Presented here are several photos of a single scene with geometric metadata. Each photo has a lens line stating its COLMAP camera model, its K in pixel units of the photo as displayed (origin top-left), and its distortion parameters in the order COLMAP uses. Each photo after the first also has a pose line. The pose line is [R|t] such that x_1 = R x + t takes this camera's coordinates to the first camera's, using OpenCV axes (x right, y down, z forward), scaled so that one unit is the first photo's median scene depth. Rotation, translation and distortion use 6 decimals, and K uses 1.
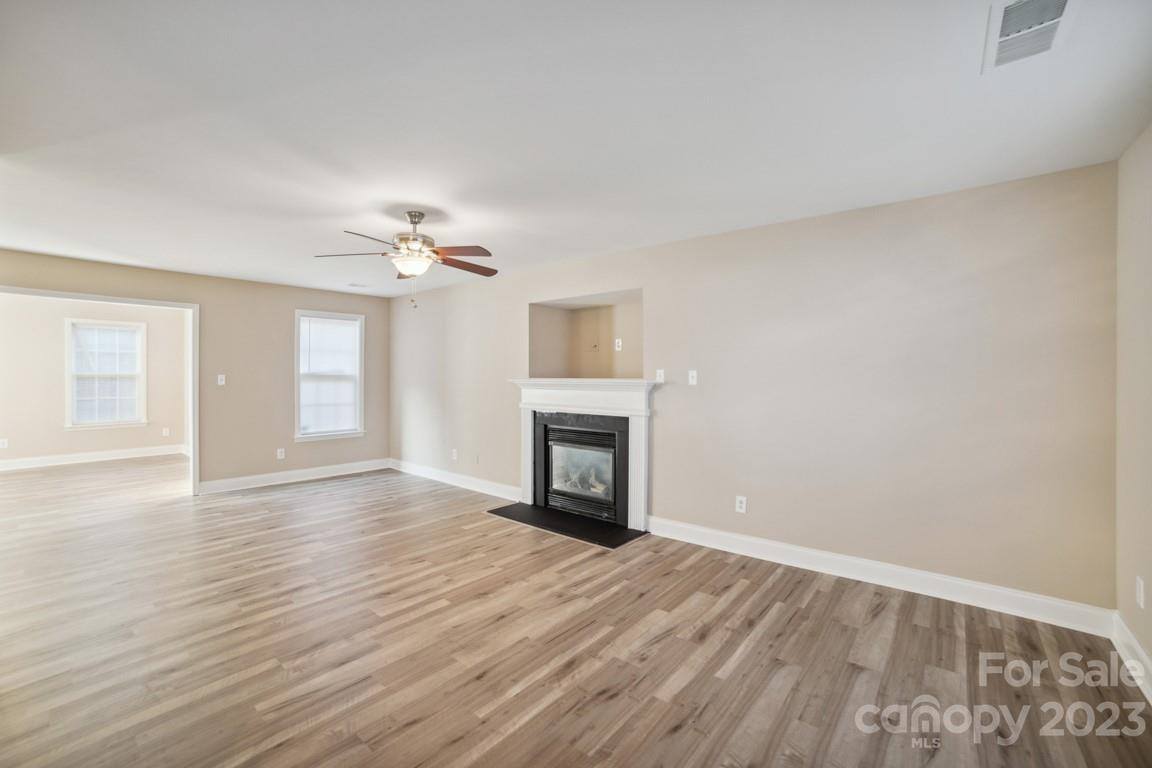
lens RADIAL K [[482.4, 0, 577.2], [0, 482.4, 373.2], [0, 0, 1]] dist [-0.079125, 0.035416]
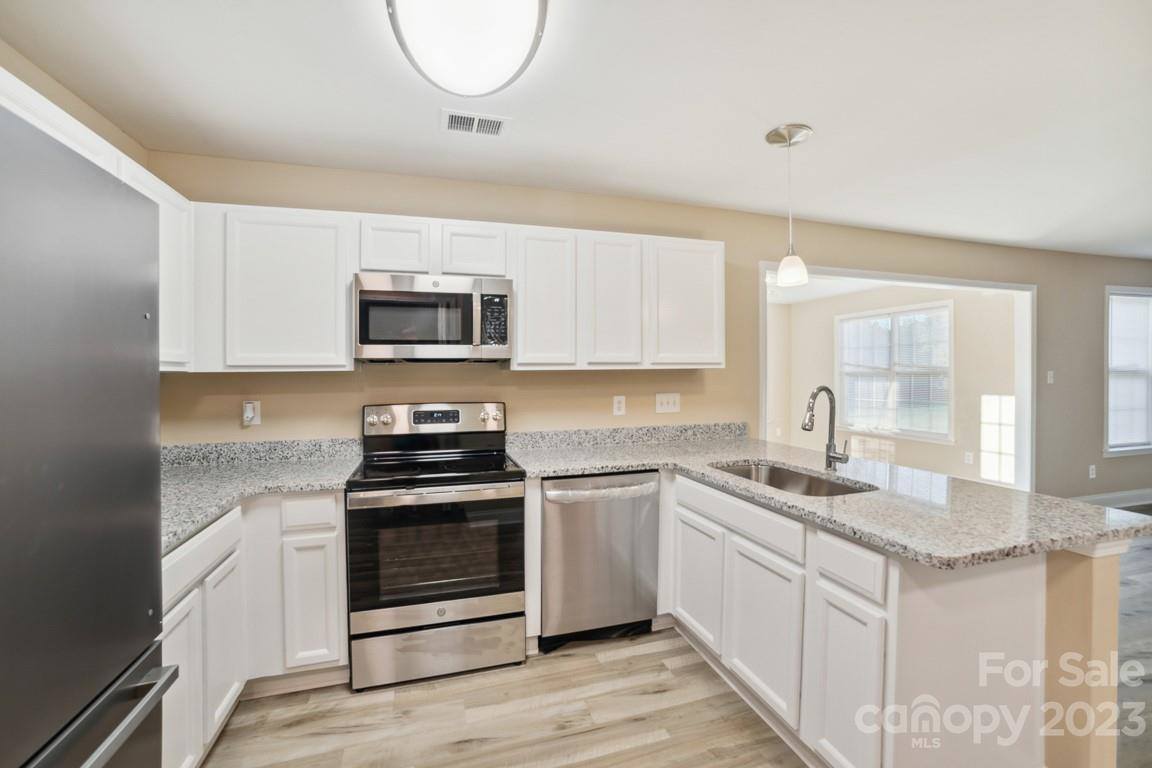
lens RADIAL K [[482.4, 0, 577.2], [0, 482.4, 373.2], [0, 0, 1]] dist [-0.079125, 0.035416]
pose [[0.836844, -0.011710, -0.547316, -1.541716], [0.017377, 0.999836, 0.005178, -0.016922], [0.547165, -0.013844, 0.836910, -0.173873]]
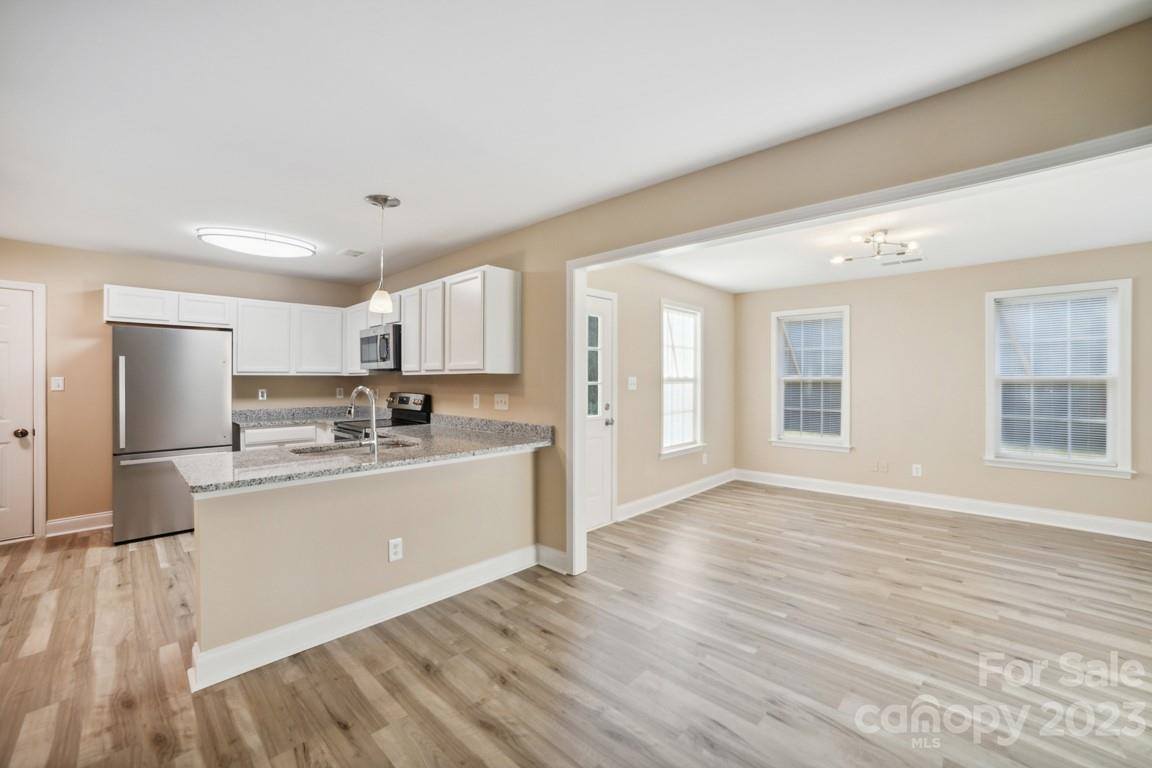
lens RADIAL K [[467.3, 0, 575.1], [0, 467.3, 378.0], [0, 0, 1]] dist [-0.086815, 0.030885]
pose [[-0.064815, -0.006706, -0.997875, -0.858328], [0.010241, 0.999920, -0.007385, 0.001246], [0.997845, -0.010698, -0.064741, 0.880433]]
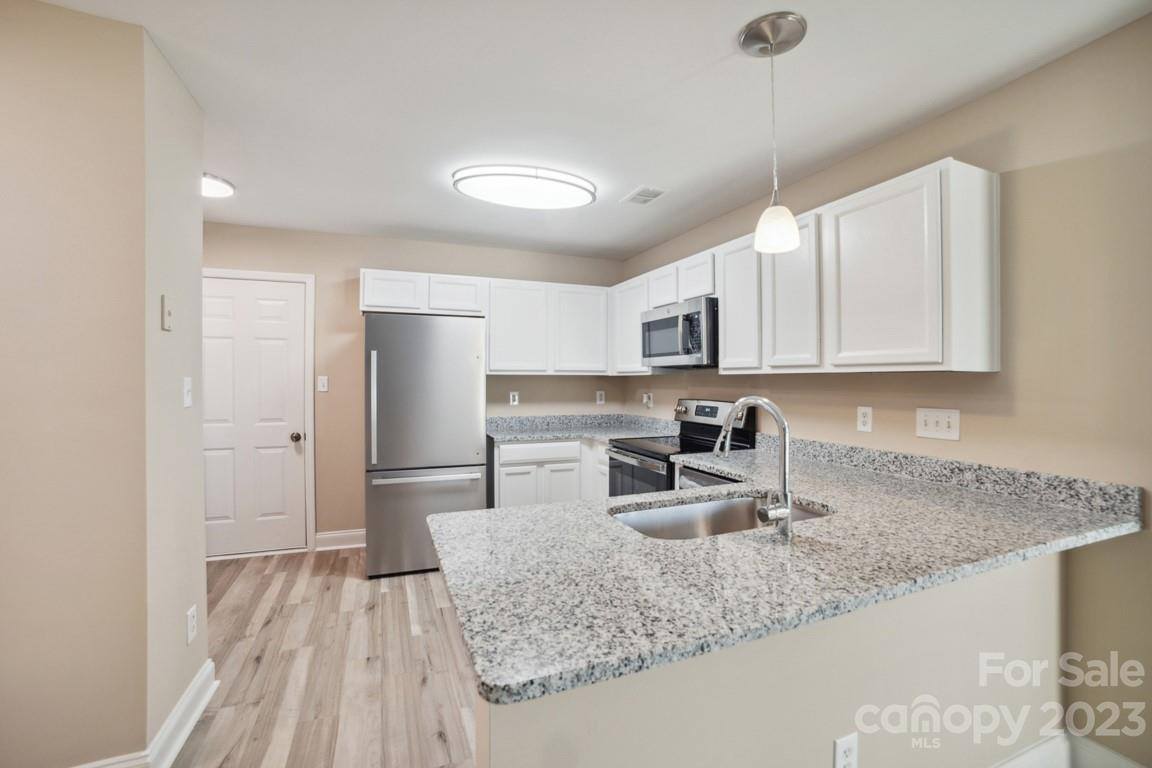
lens RADIAL K [[482.4, 0, 577.2], [0, 482.4, 373.2], [0, 0, 1]] dist [-0.079125, 0.035416]
pose [[-0.463980, -0.014853, -0.885721, -1.188377], [0.005249, 0.999796, -0.019516, -0.006822], [0.885830, -0.013704, -0.463807, 0.526095]]
